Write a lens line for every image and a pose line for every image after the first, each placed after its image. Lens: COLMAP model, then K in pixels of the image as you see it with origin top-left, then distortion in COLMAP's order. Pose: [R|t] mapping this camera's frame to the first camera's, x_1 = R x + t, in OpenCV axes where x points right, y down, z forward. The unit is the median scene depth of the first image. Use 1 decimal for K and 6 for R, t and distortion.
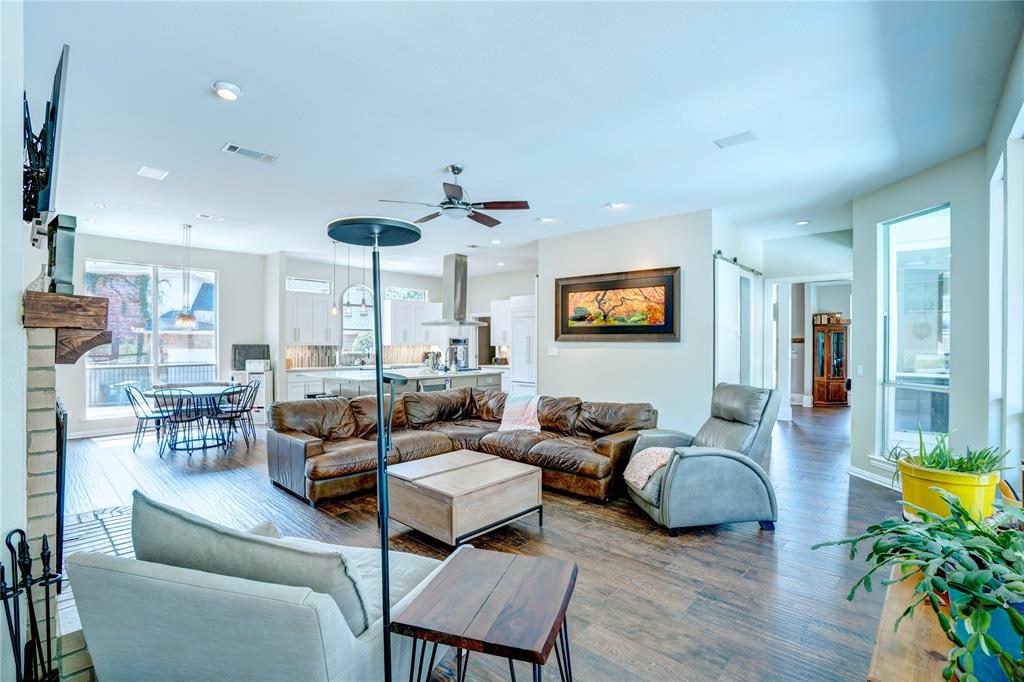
lens RADIAL K [[479.1, 0, 514.6], [0, 479.1, 340.6], [0, 0, 1]] dist [-0.054952, 0.020000]
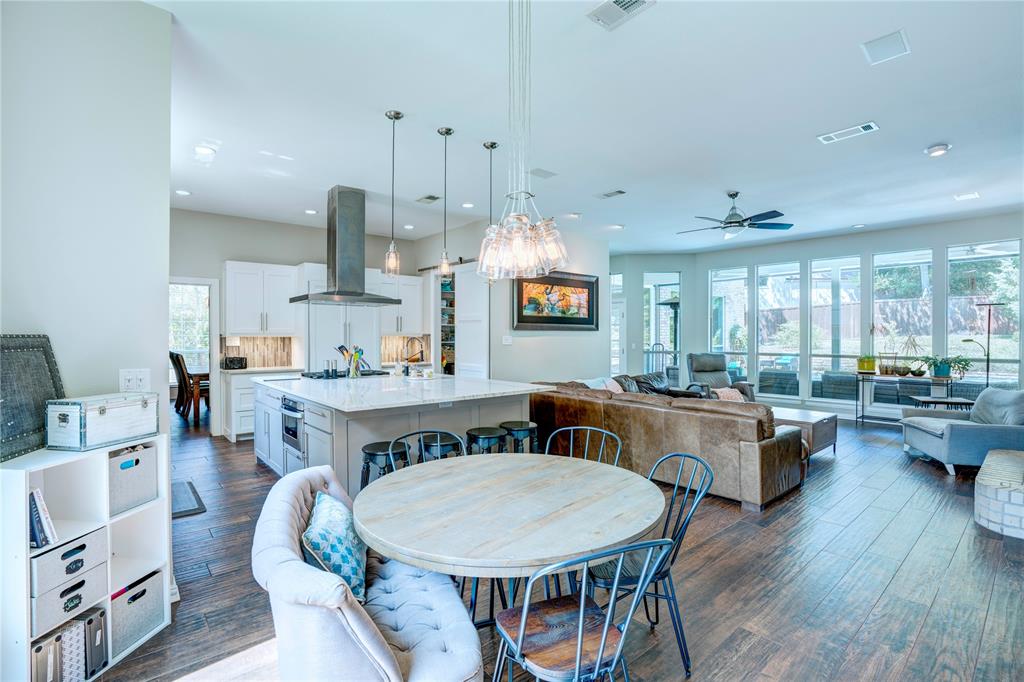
lens RADIAL K [[479.1, 0, 534.1], [0, 479.1, 338.0], [0, 0, 1]] dist [-0.054952, 0.020000]
pose [[0.074624, -0.010314, 0.997158, -0.947999], [-0.002150, 0.999943, 0.010504, 0.008680], [-0.997209, -0.002928, 0.074598, 0.948597]]
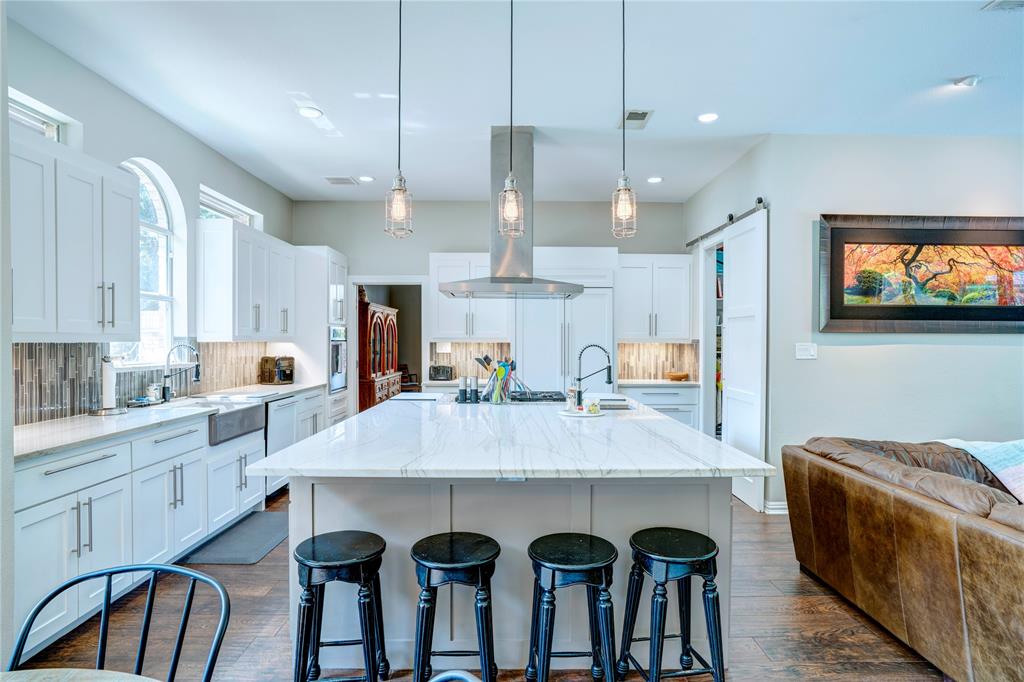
lens RADIAL K [[551.4, 0, 516.7], [0, 551.4, 344.5], [0, 0, 1]] dist [-0.029694, 0.016205]
pose [[0.721636, -0.006646, 0.692241, -0.621473], [-0.002962, 0.999915, 0.012688, 0.009450], [-0.692267, -0.011207, 0.721555, 0.850709]]
